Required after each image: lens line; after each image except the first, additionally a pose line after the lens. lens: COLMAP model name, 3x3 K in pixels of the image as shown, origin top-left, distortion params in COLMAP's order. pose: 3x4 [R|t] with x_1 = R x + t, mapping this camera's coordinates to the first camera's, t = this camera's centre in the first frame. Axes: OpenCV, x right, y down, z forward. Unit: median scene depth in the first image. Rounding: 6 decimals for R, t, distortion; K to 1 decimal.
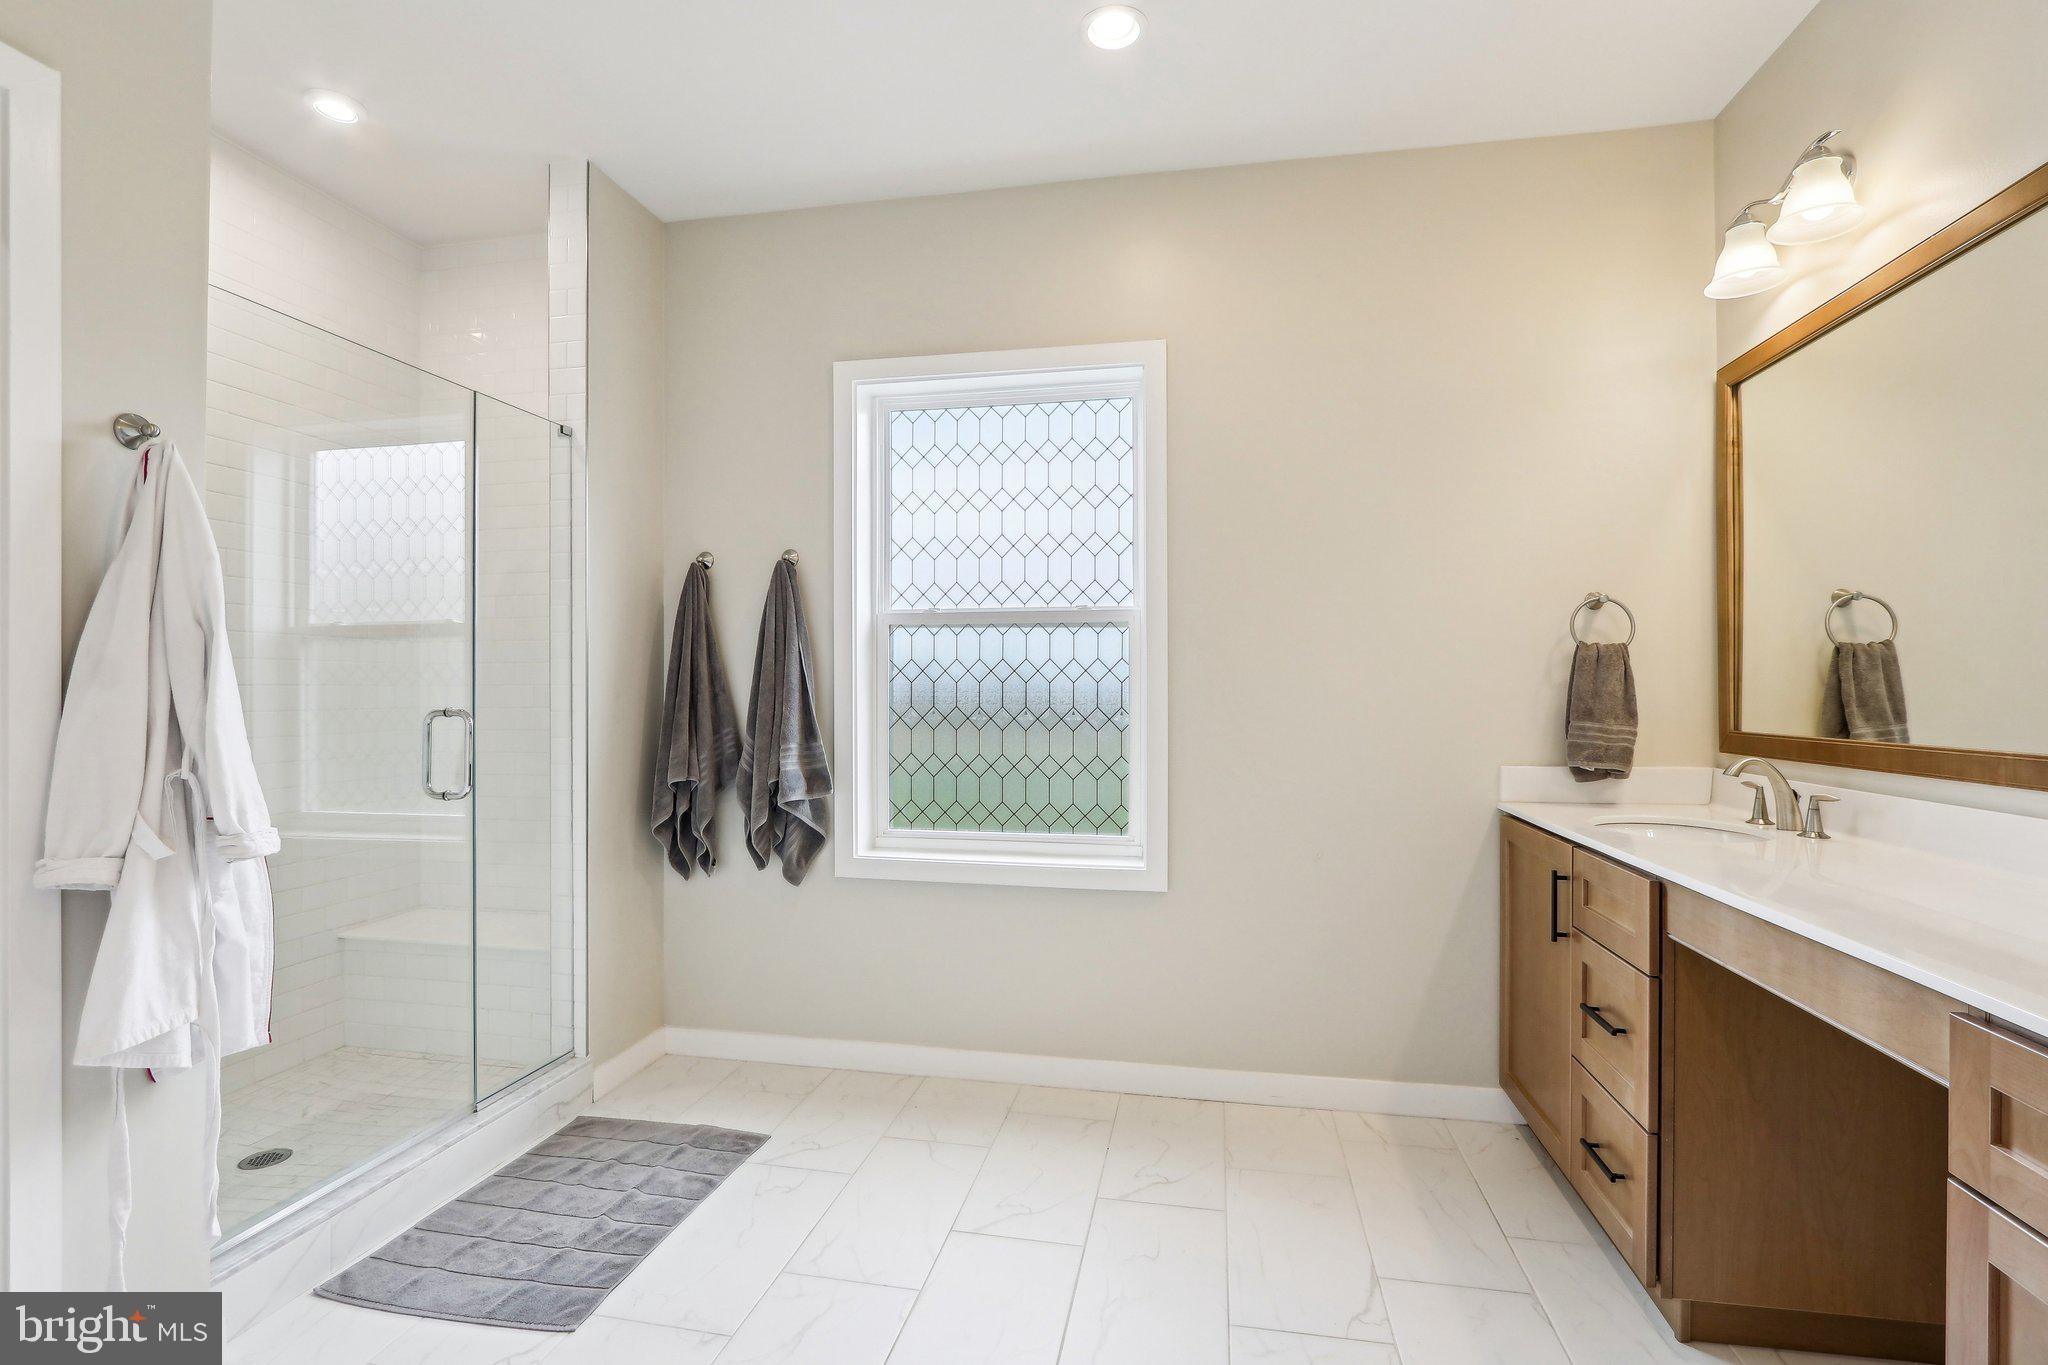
lens RADIAL K [[940.9, 0, 1070.7], [0, 940.9, 691.2], [0, 0, 1]] dist [-0.000319, -0.000330]
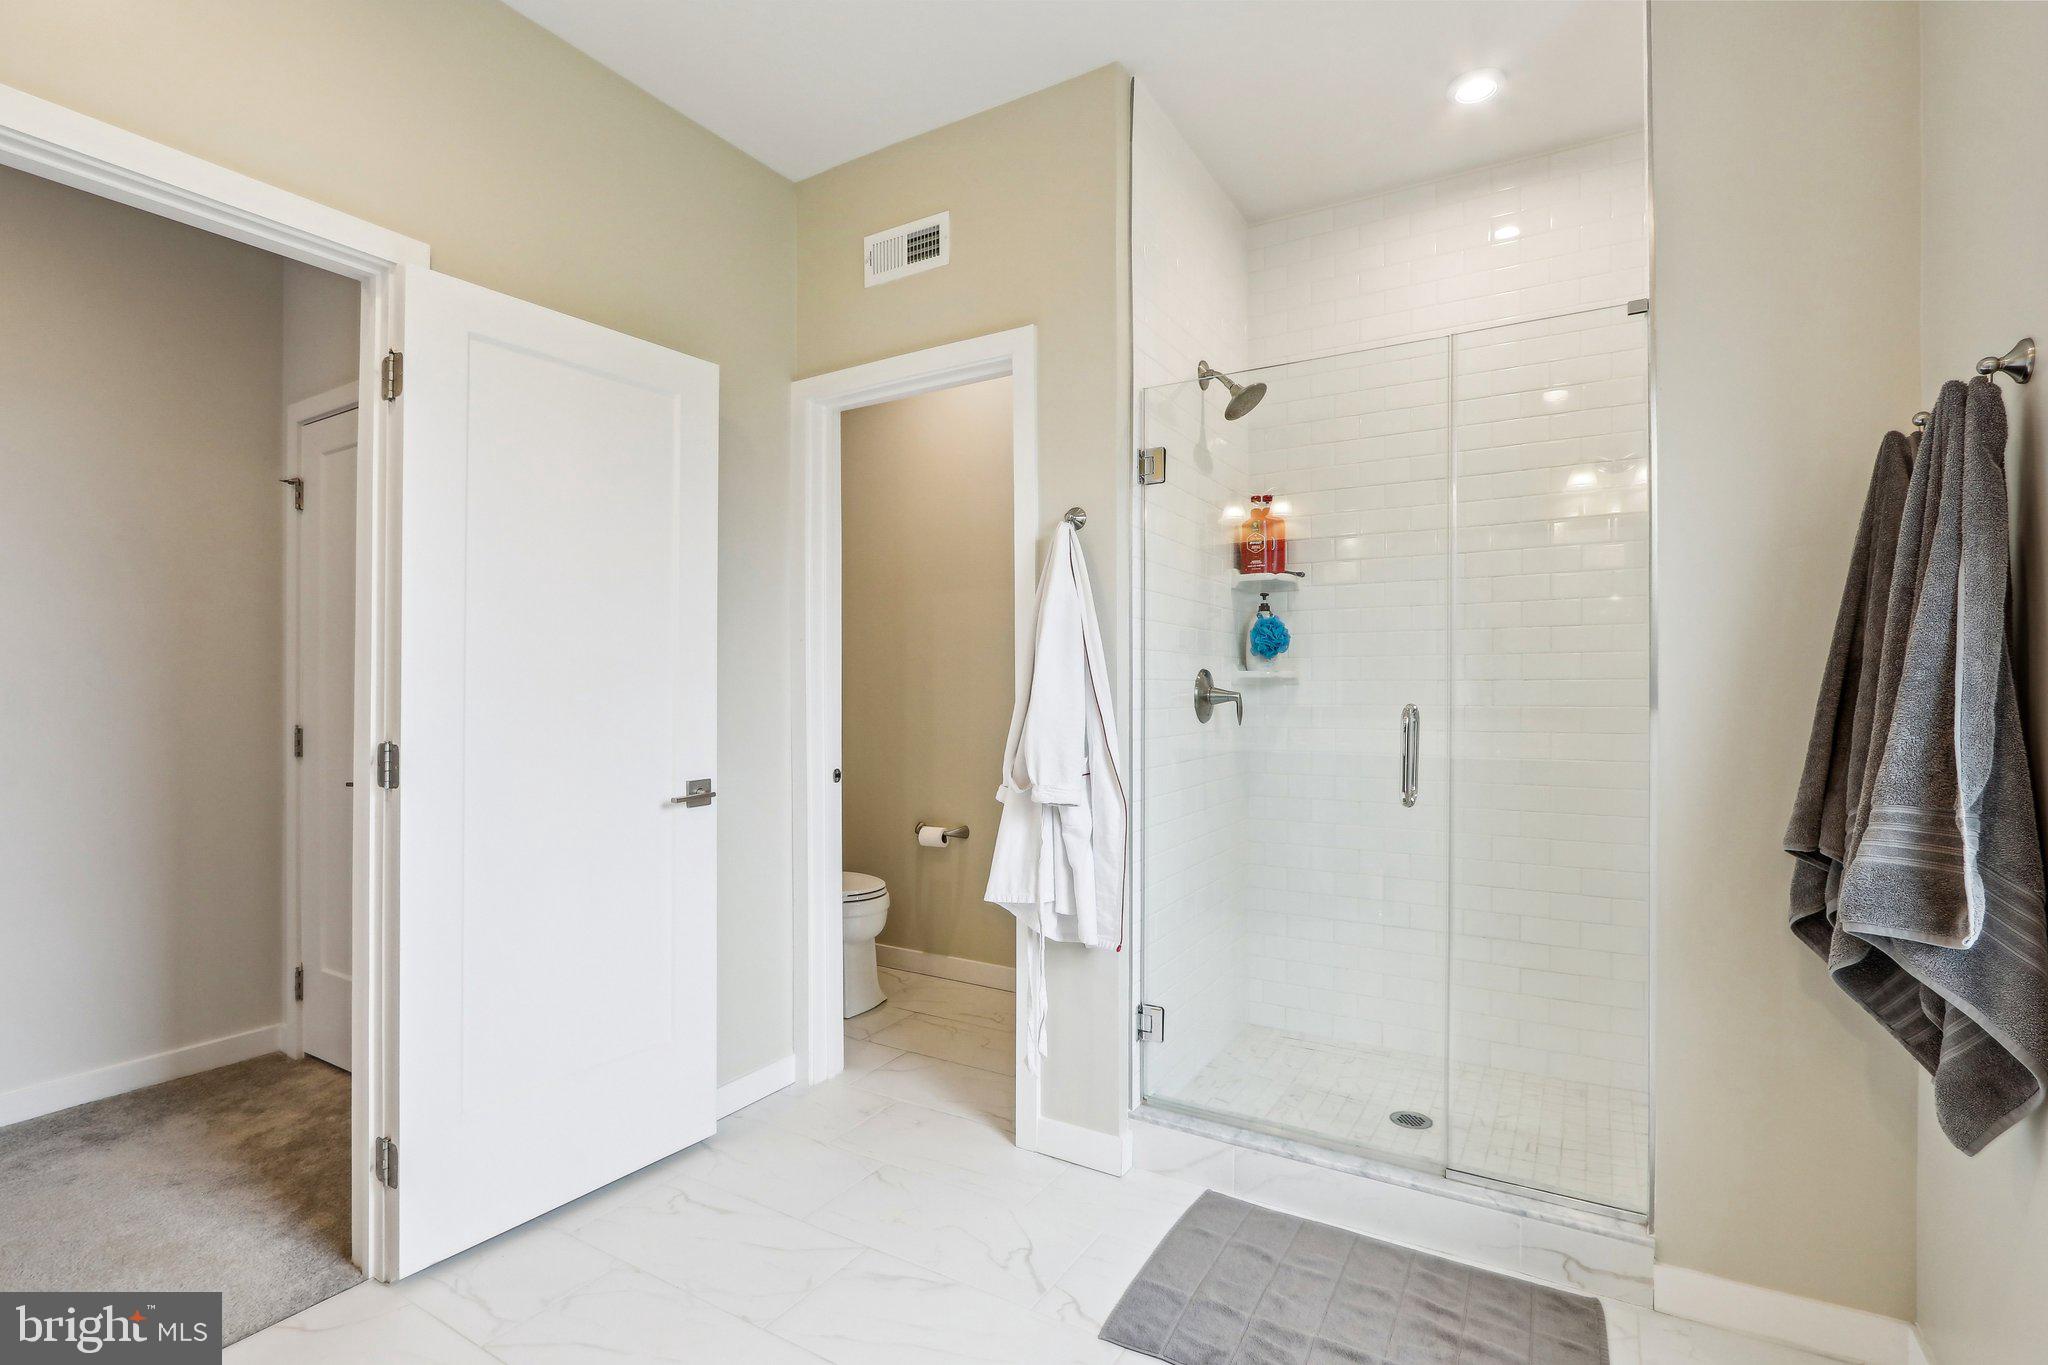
lens RADIAL K [[940.9, 0, 1015.5], [0, 940.9, 686.5], [0, 0, 1]] dist [-0.000319, -0.000330]
pose [[-0.363478, -0.004057, -0.931594, 0.694661], [-0.001267, 0.999992, -0.003860, 0.010627], [0.931602, -0.000222, -0.363480, 2.127427]]
